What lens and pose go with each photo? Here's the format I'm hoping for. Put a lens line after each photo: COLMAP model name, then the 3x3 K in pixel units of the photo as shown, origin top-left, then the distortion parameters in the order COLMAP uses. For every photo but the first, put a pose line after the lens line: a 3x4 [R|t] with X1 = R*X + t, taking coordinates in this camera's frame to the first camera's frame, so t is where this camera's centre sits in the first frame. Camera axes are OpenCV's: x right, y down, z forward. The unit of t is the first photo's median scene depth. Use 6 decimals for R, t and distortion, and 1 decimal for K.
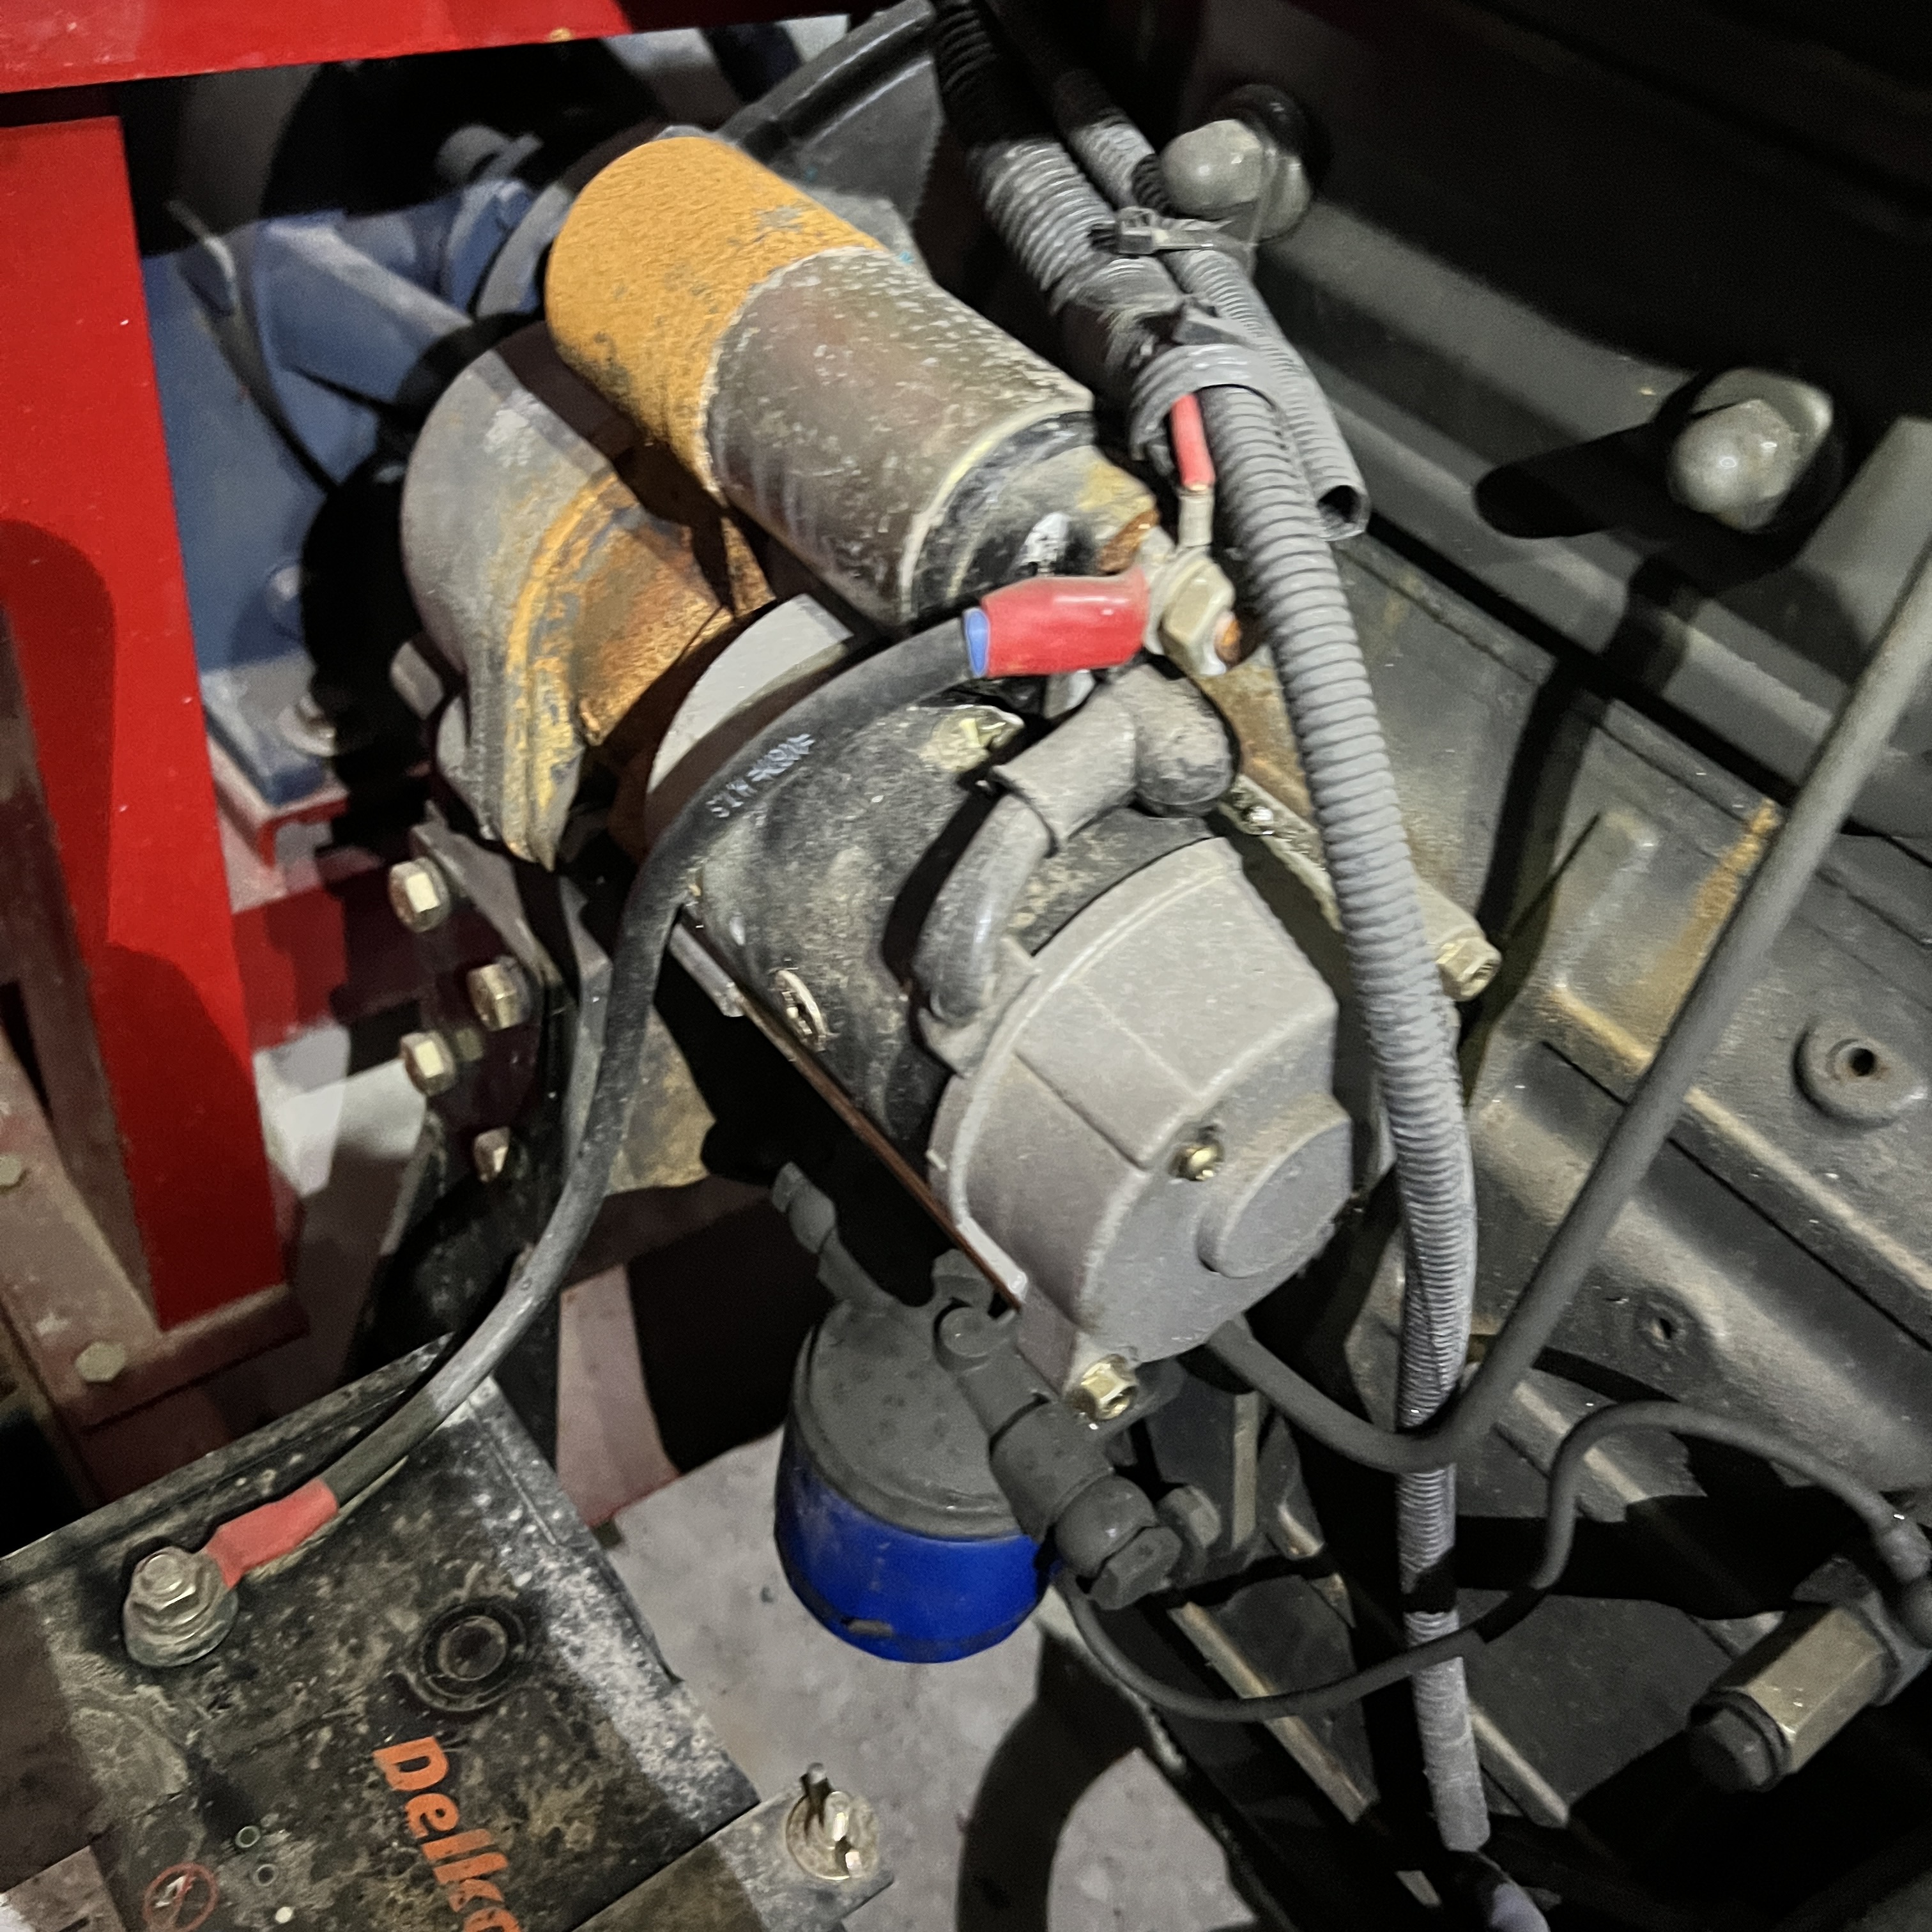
lens RADIAL K [[1876.4, 0, 970.7], [0, 1876.4, 957.6], [0, 0, 1]] dist [-0.025499, 0.000000]
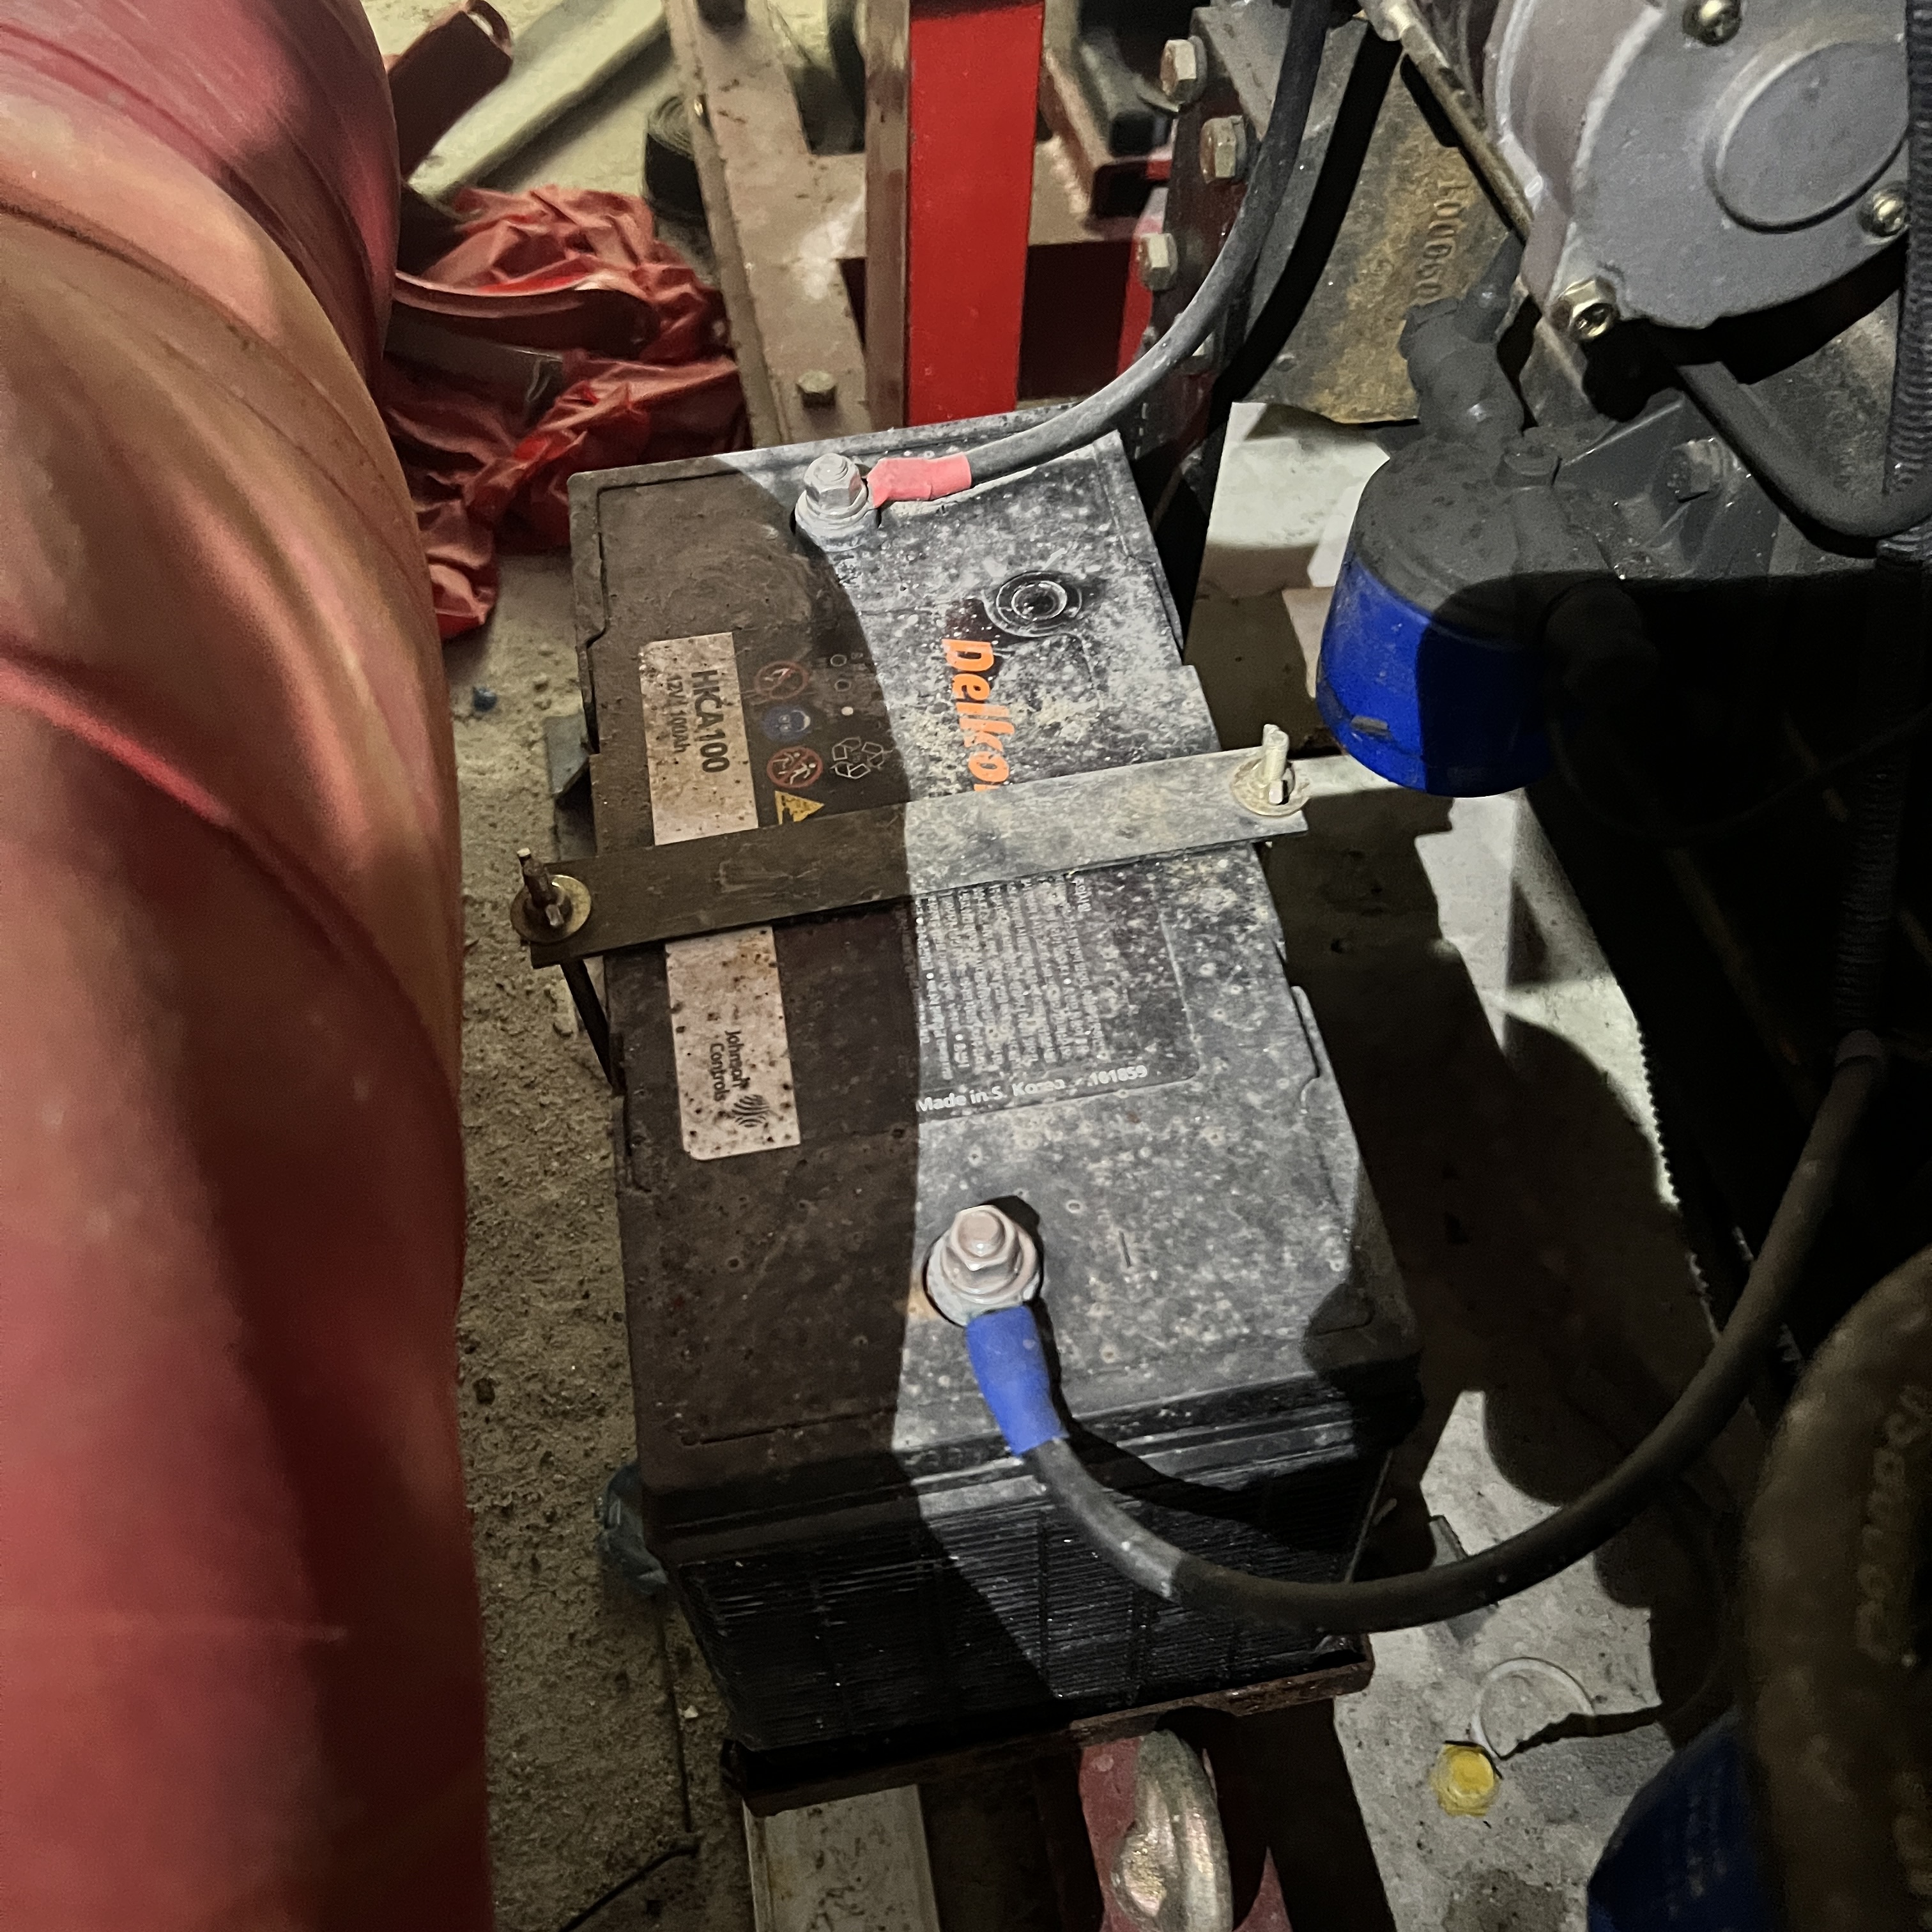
lens RADIAL K [[1876.4, 0, 971.3], [0, 1876.4, 970.3], [0, 0, 1]] dist [-0.025499, 0.000000]
pose [[0.881214, 0.308368, -0.358288, 0.203000], [-0.239132, 0.944597, 0.224839, 0.332650], [0.407771, -0.112453, 0.906133, -0.145359]]
